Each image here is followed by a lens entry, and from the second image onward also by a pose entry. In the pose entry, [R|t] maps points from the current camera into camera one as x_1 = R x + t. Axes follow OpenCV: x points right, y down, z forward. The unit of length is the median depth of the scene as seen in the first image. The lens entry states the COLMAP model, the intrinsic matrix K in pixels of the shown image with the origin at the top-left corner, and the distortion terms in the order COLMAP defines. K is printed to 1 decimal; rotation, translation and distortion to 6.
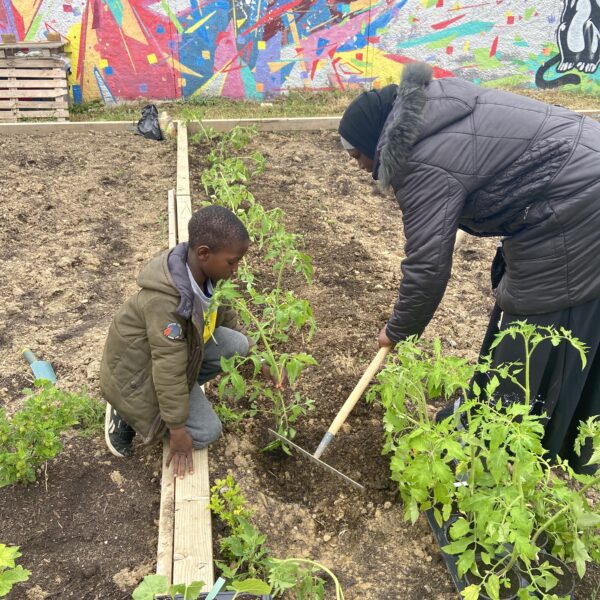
lens RADIAL K [[595.8, 0, 300.0], [0, 595.8, 300.0], [0, 0, 1]] dist [0.118915, -0.149940]
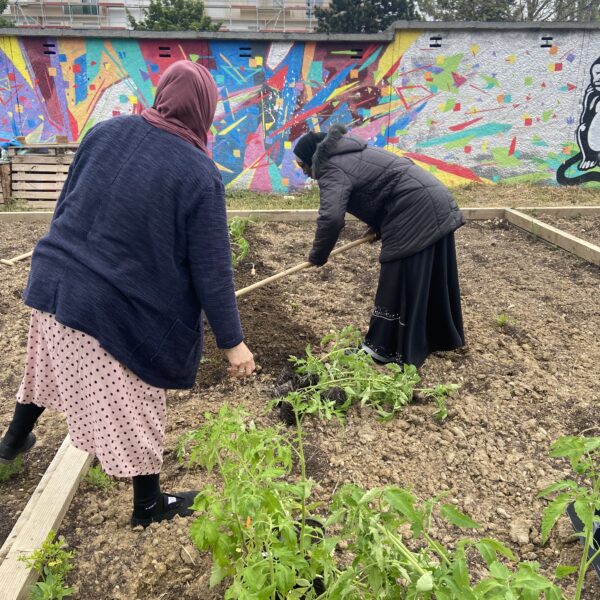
lens RADIAL K [[595.8, 0, 300.0], [0, 595.8, 300.0], [0, 0, 1]] dist [0.118915, -0.149940]
pose [[0.993275, 0.030157, -0.111783, 0.086400], [-0.045712, 0.989192, -0.139320, 0.003326], [0.106373, 0.143492, 0.983918, -0.017261]]
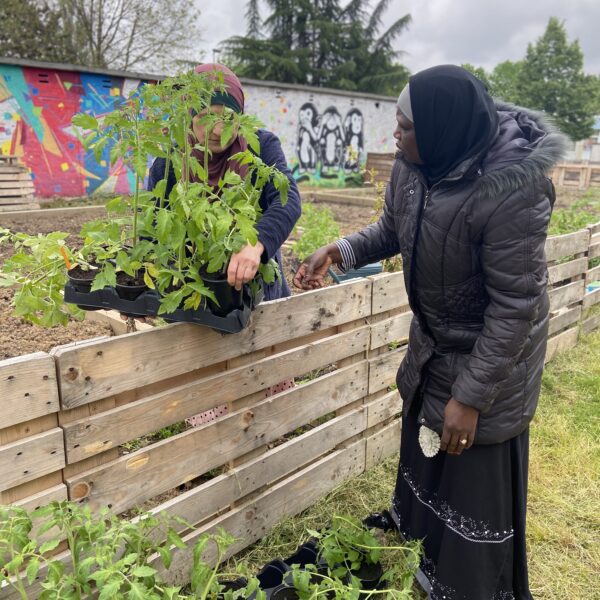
lens RADIAL K [[595.8, 0, 300.0], [0, 595.8, 300.0], [0, 0, 1]] dist [0.118915, -0.149940]
pose [[0.789670, -0.145890, 0.595934, -0.644677], [0.253196, 0.962238, -0.099945, 0.128961], [-0.558849, 0.229812, 0.796790, -0.239375]]
